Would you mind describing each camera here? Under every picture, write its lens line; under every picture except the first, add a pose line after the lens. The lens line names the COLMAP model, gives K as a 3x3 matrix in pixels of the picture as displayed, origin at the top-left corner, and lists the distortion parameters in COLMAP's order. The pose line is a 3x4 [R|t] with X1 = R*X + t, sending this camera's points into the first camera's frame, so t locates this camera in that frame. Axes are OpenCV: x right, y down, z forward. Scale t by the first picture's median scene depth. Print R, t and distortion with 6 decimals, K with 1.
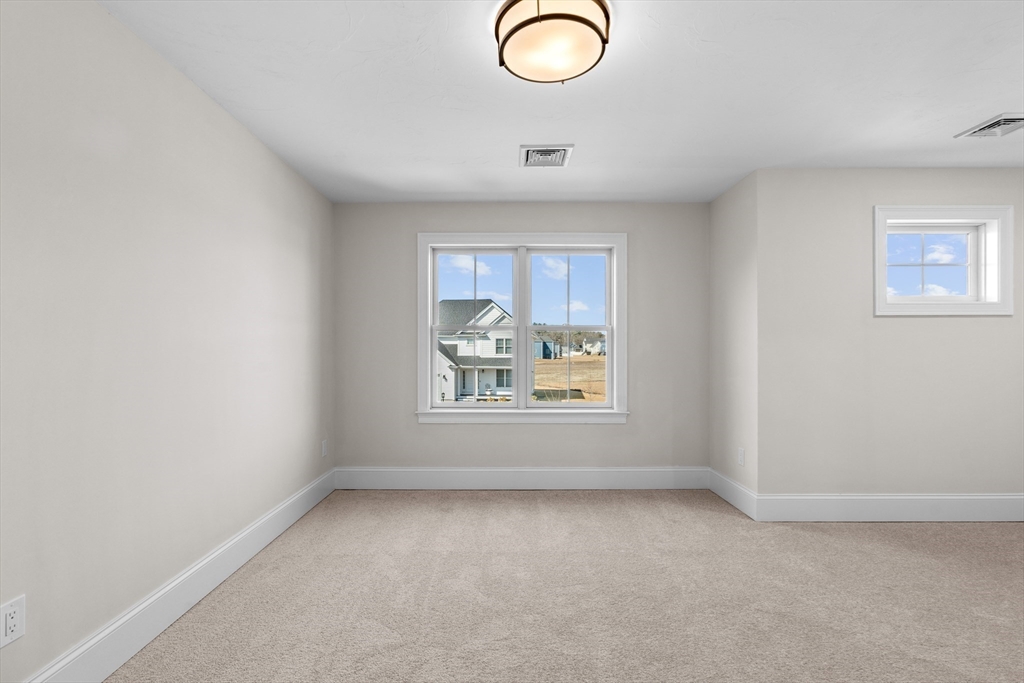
lens RADIAL K [[478.0, 0, 505.9], [0, 478.0, 350.0], [0, 0, 1]] dist [-0.017839, 0.010923]
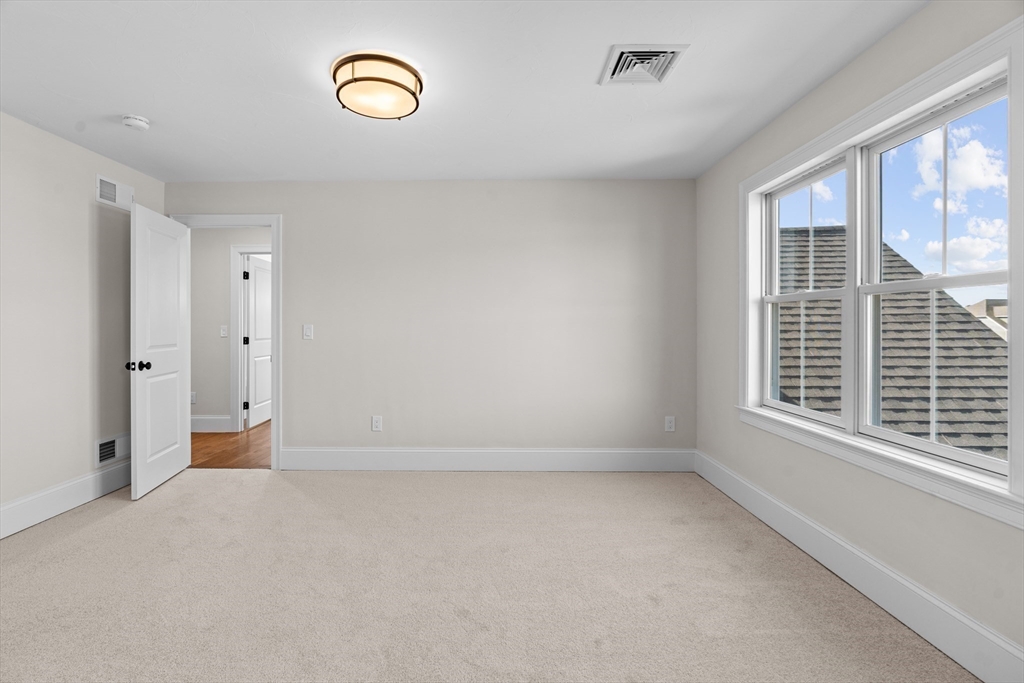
lens RADIAL K [[476.2, 0, 486.8], [0, 476.2, 323.6], [0, 0, 1]] dist [-0.013028, -0.000515]
pose [[-0.012817, -0.003587, -0.999911, 0.663985], [-0.001069, 0.999993, -0.003573, -0.006542], [0.999917, 0.001023, -0.012820, 0.629858]]
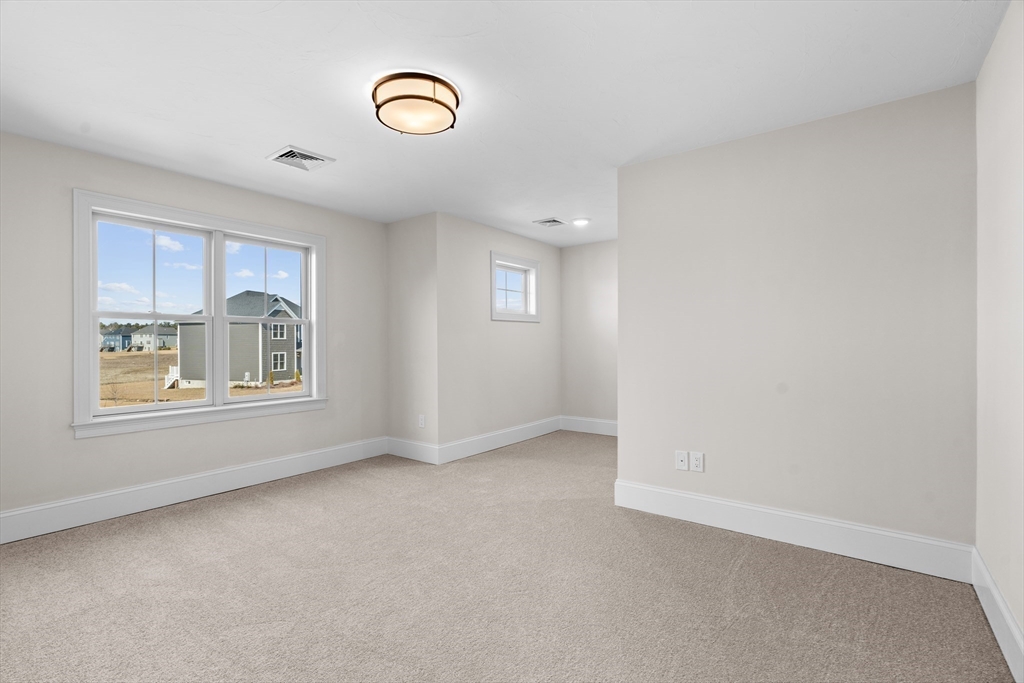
lens RADIAL K [[467.7, 0, 507.9], [0, 467.7, 339.7], [0, 0, 1]] dist [-0.005183, 0.000283]
pose [[0.611983, 0.001291, 0.790870, -0.373999], [0.004987, 0.999972, -0.005491, 0.002823], [-0.790855, 0.007304, 0.611960, 0.000864]]
